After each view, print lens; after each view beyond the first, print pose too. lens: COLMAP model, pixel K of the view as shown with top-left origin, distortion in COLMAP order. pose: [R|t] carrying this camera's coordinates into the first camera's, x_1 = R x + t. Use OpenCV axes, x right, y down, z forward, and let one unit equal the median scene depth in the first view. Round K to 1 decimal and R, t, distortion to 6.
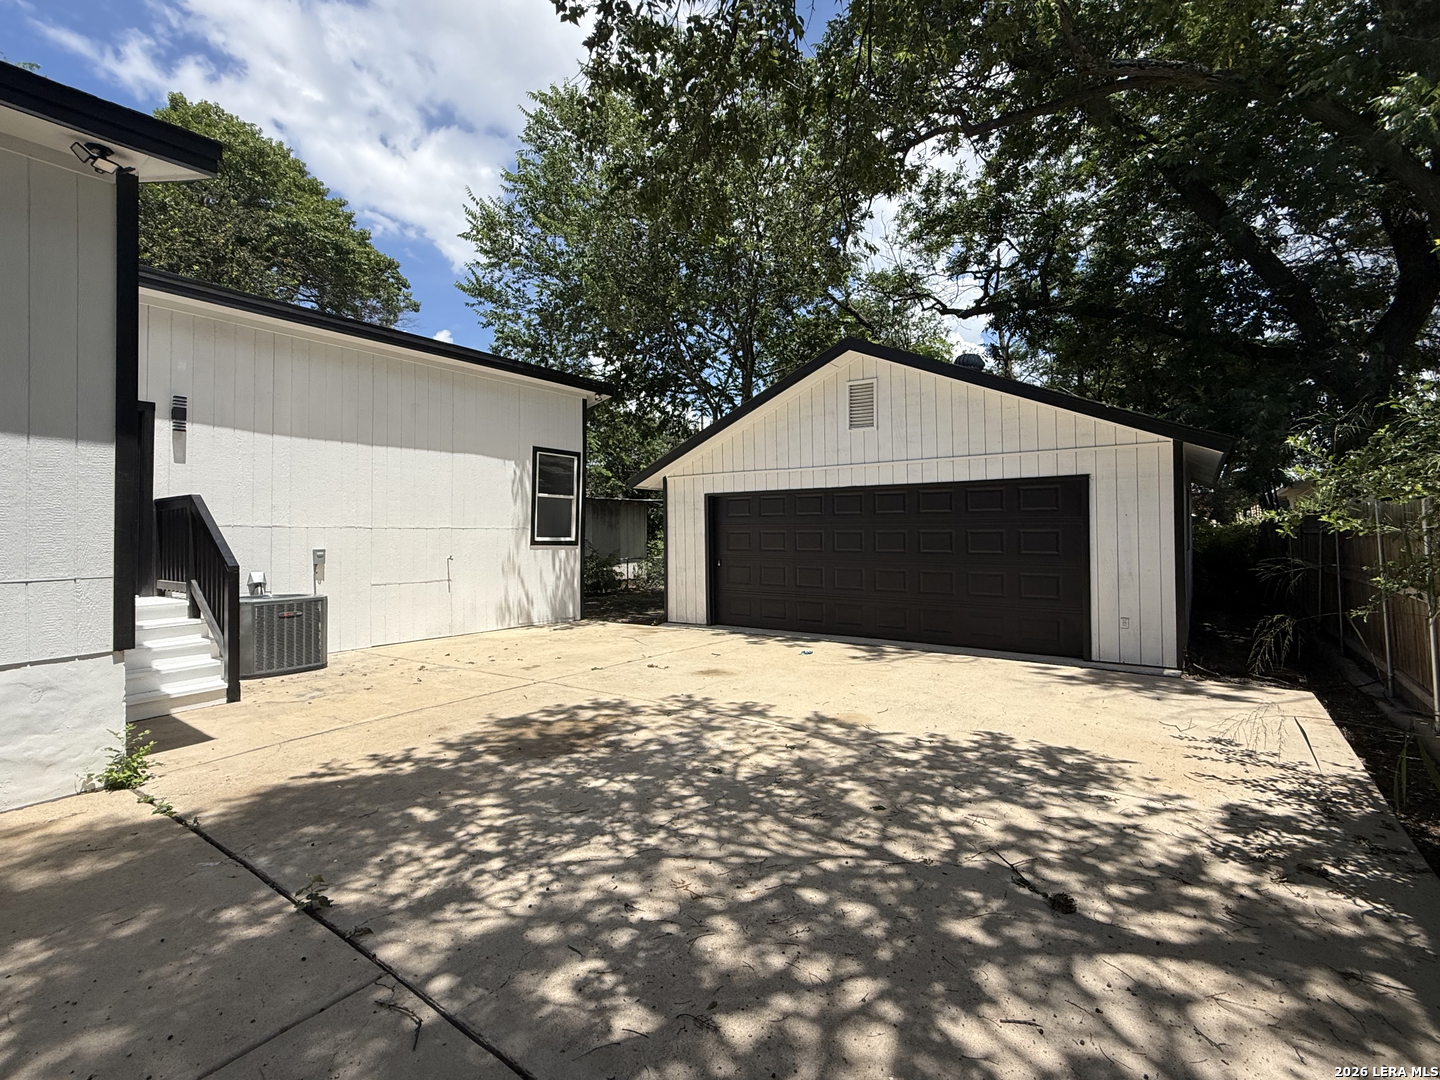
lens RADIAL K [[660.8, 0, 714.5], [0, 660.8, 525.9], [0, 0, 1]] dist [-0.000668, -0.000528]
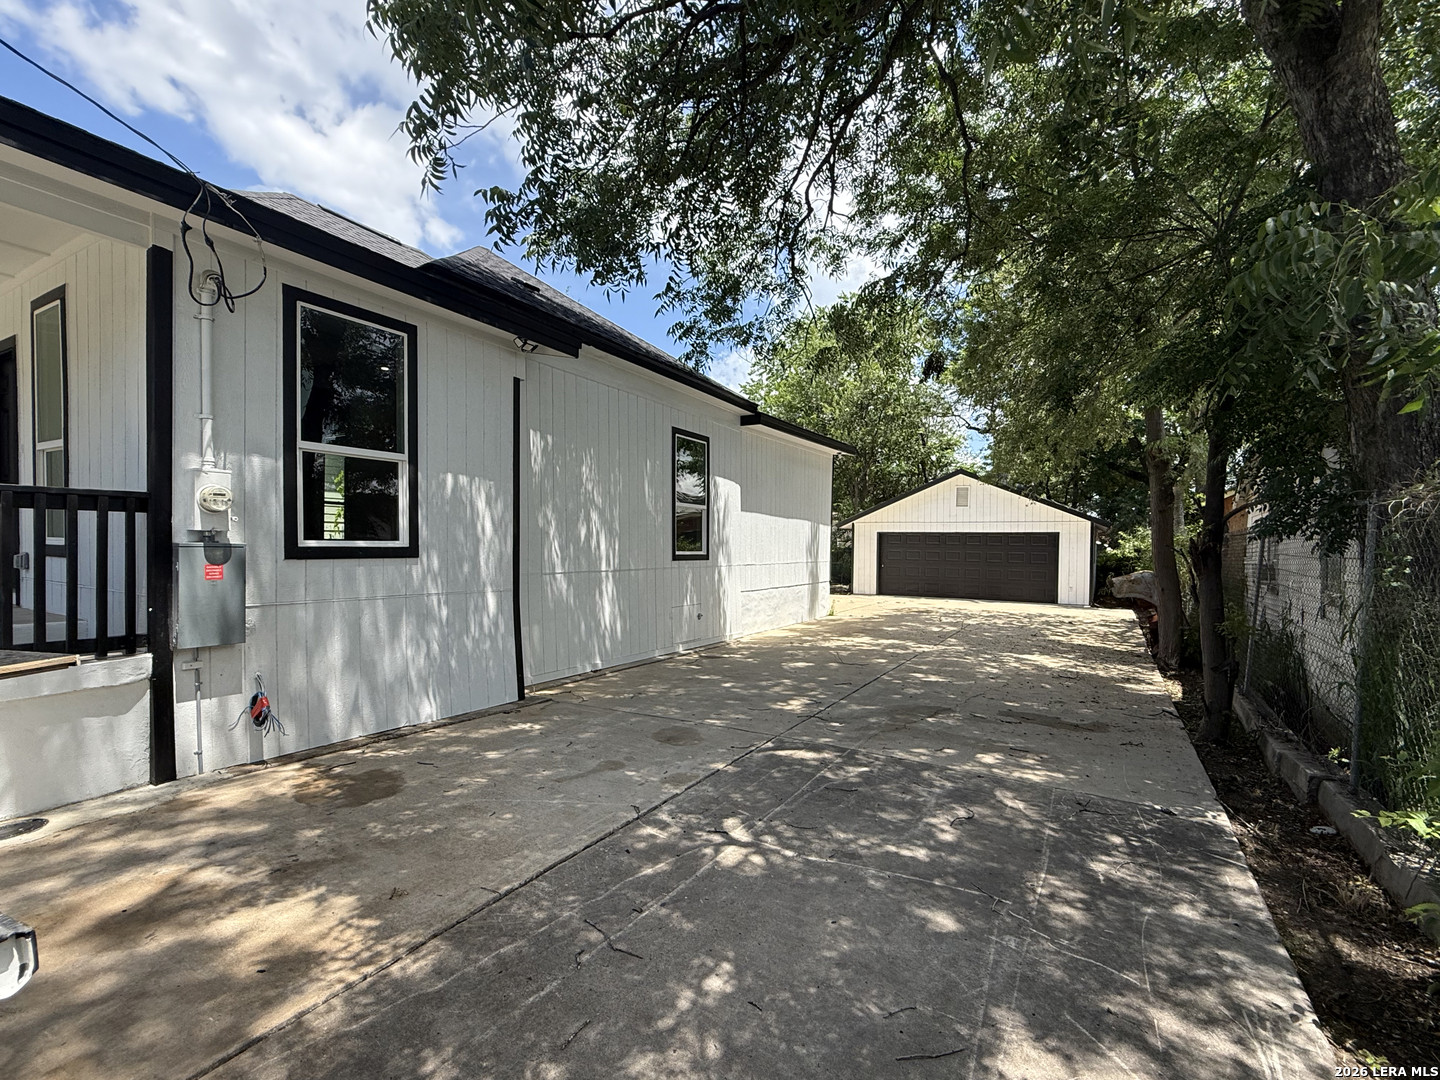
lens RADIAL K [[660.8, 0, 715.1], [0, 660.8, 548.5], [0, 0, 1]] dist [-0.000668, -0.000528]
pose [[0.995608, 0.017307, 0.092006, -0.737888], [-0.019323, 0.999591, 0.021062, -0.032141], [-0.091604, -0.022747, 0.995536, -1.058270]]
